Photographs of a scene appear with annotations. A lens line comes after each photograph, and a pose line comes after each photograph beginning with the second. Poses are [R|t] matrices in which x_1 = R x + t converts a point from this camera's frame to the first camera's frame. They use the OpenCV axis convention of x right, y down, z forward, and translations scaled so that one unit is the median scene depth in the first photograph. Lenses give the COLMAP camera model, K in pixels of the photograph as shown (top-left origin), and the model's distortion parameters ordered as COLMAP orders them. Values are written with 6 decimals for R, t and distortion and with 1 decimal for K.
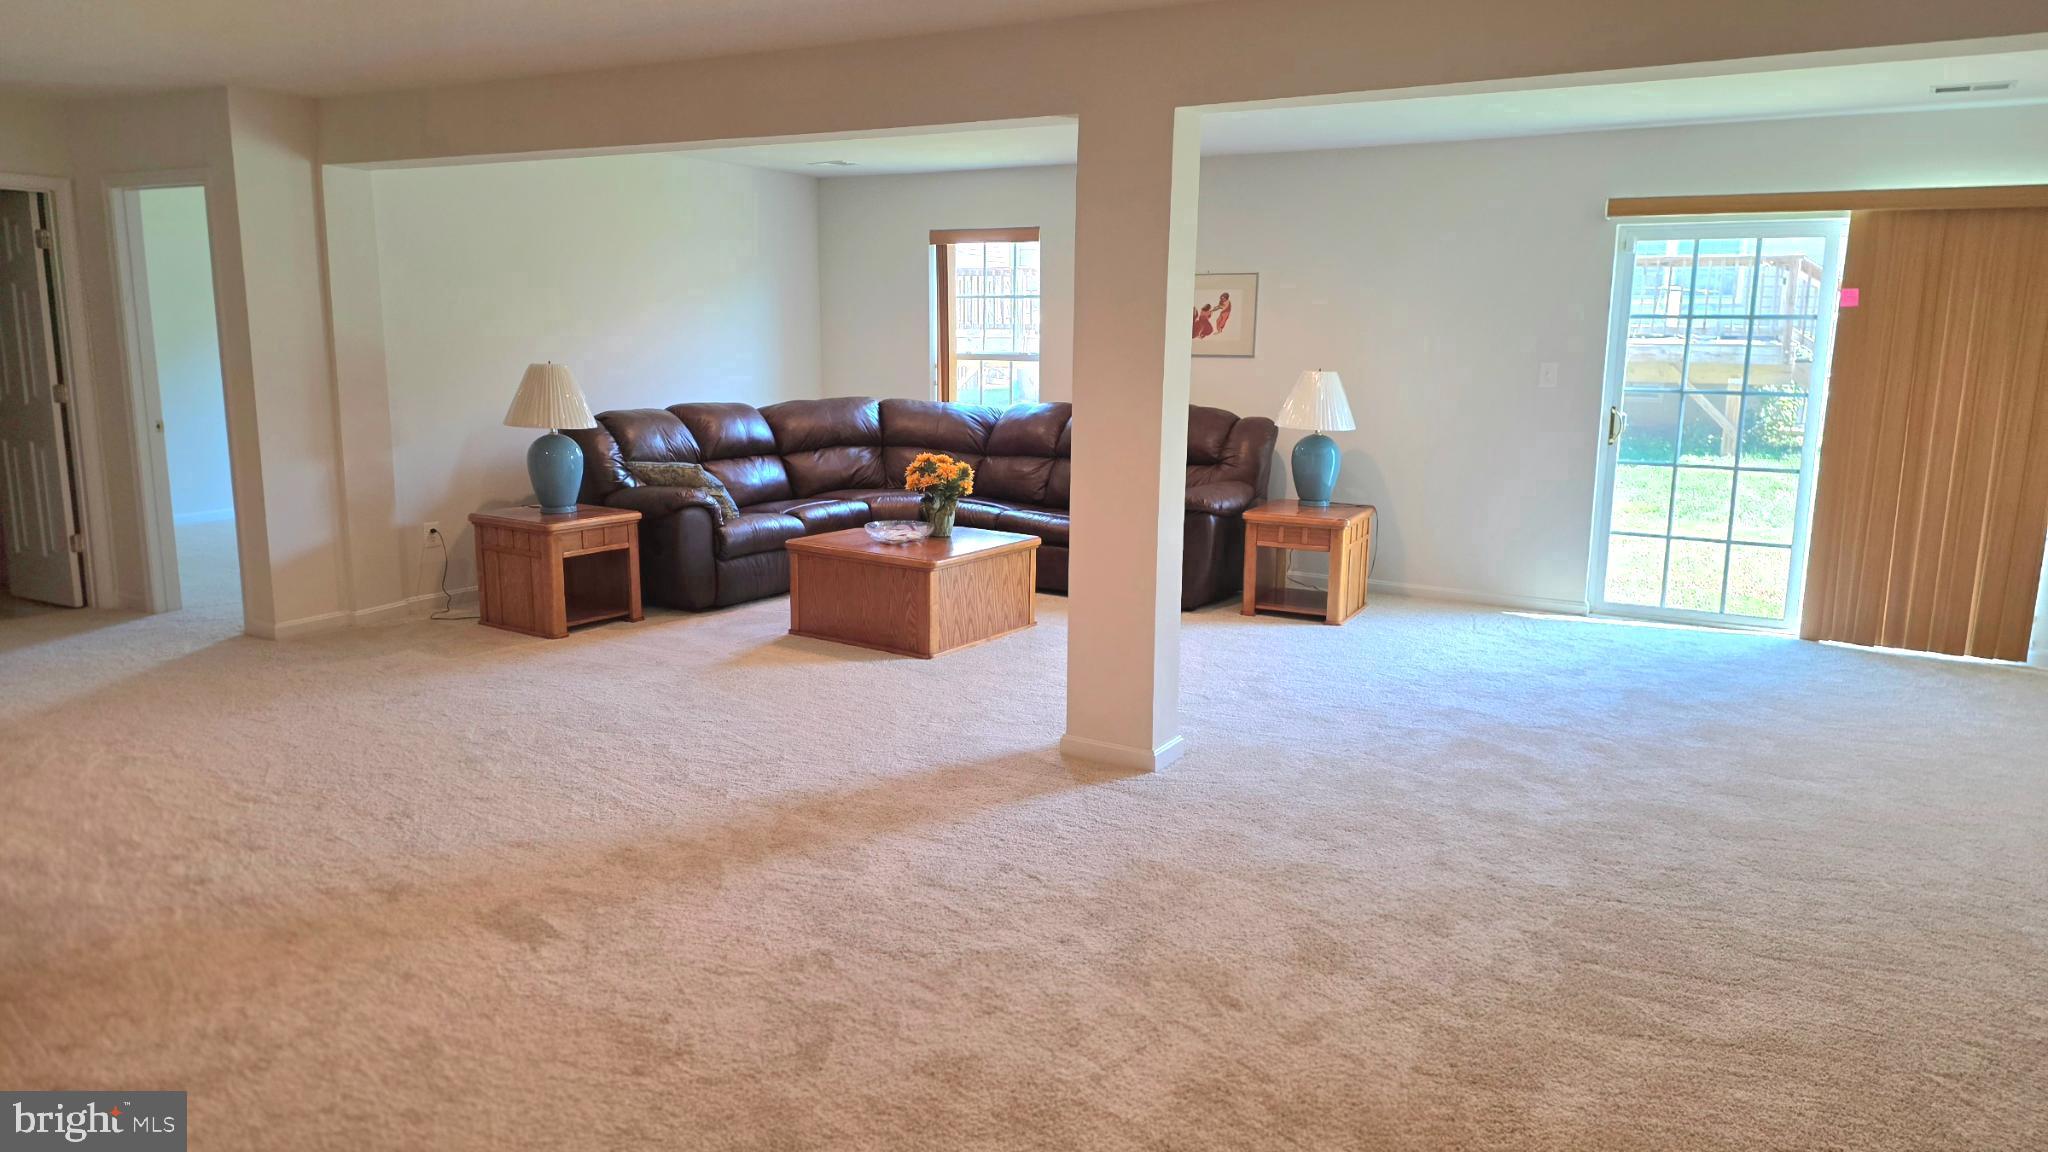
lens RADIAL K [[1359.3, 0, 1024.8], [0, 1359.3, 565.1], [0, 0, 1]] dist [0.004534, -0.003425]
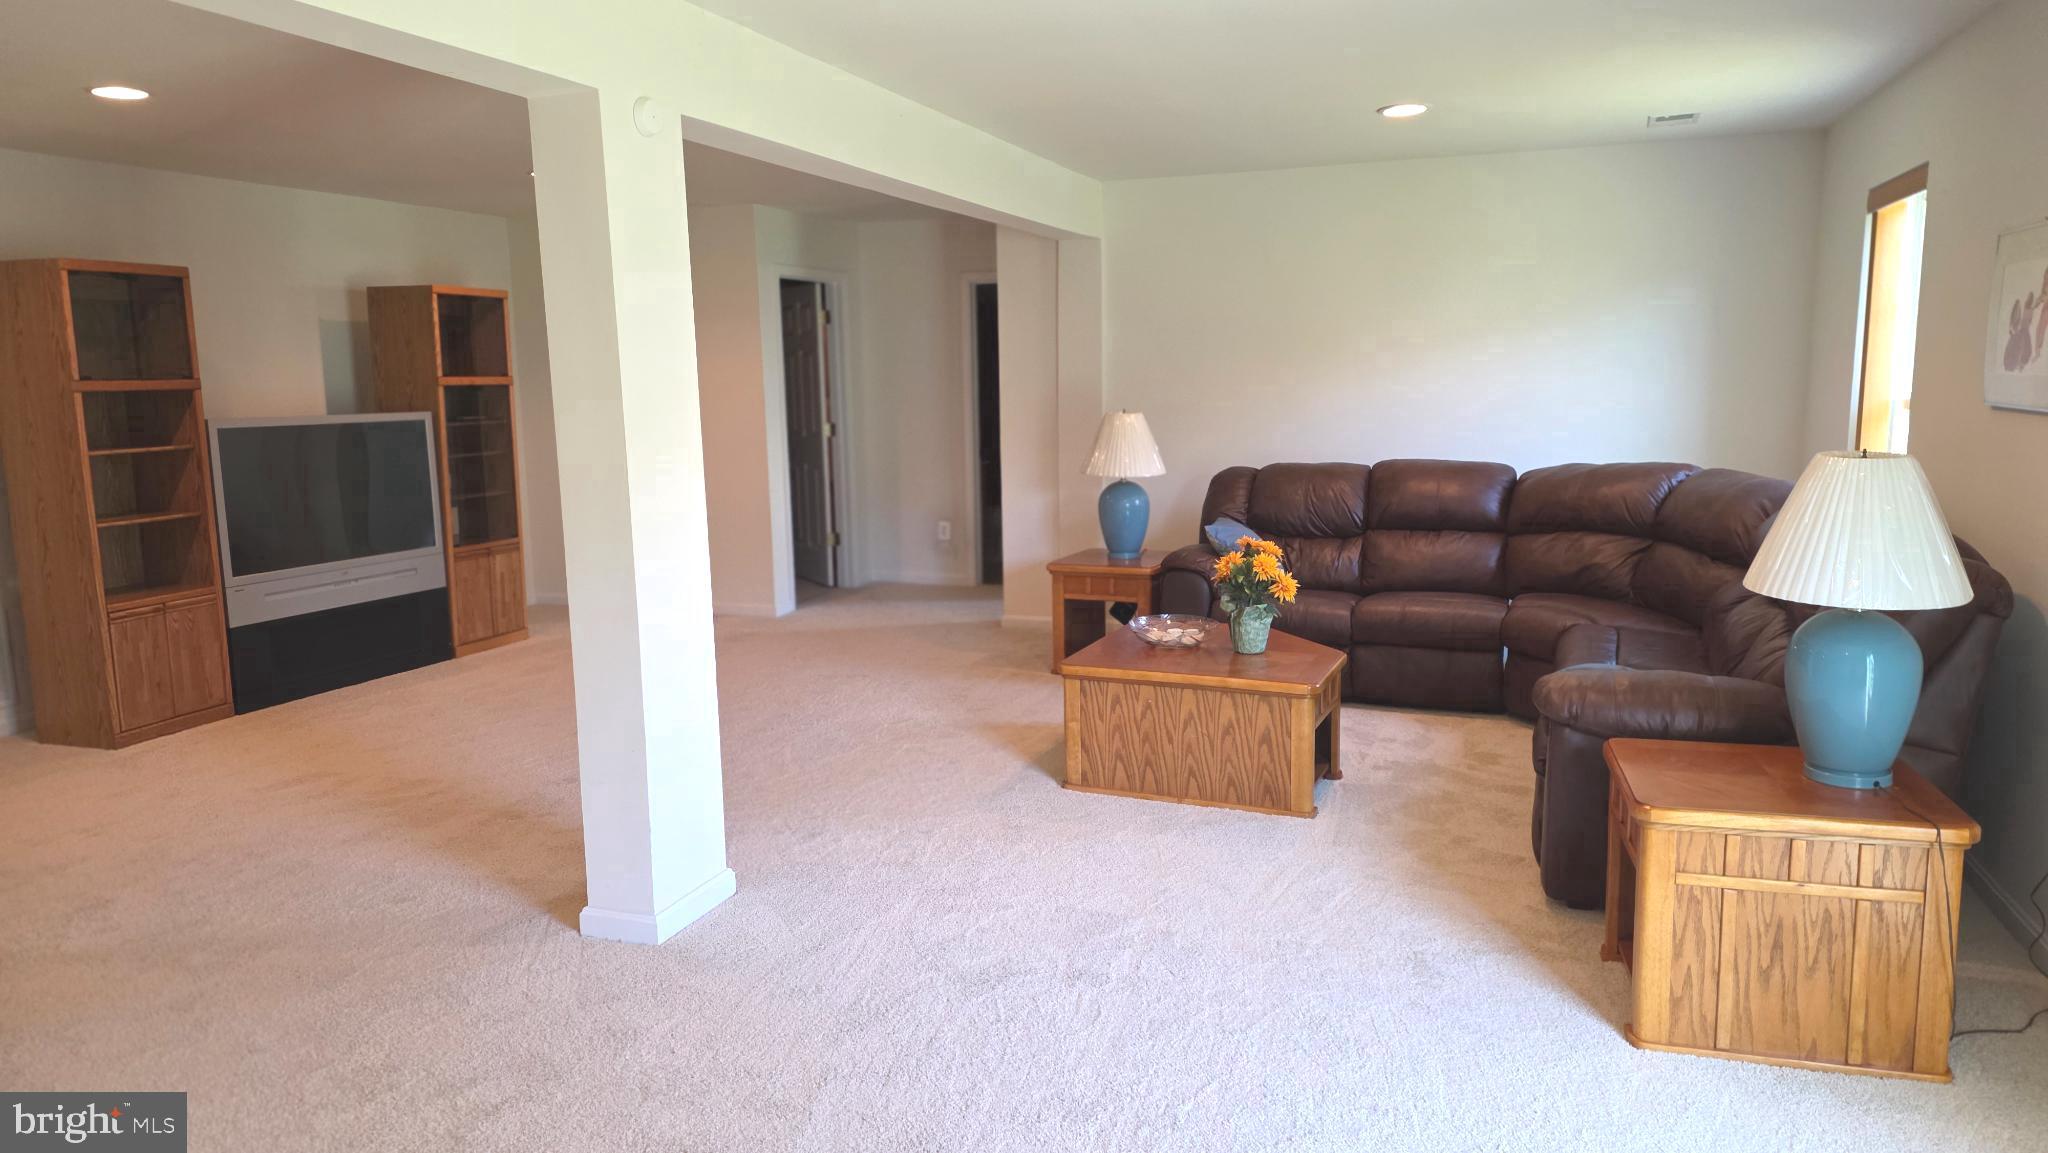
lens RADIAL K [[1359.3, 0, 1024.8], [0, 1359.3, 565.6], [0, 0, 1]] dist [0.004534, -0.003425]
pose [[0.204069, 0.127368, -0.970635, 0.642531], [-0.156315, 0.983018, 0.096129, -0.123427], [0.966396, 0.132108, 0.220514, 0.765658]]
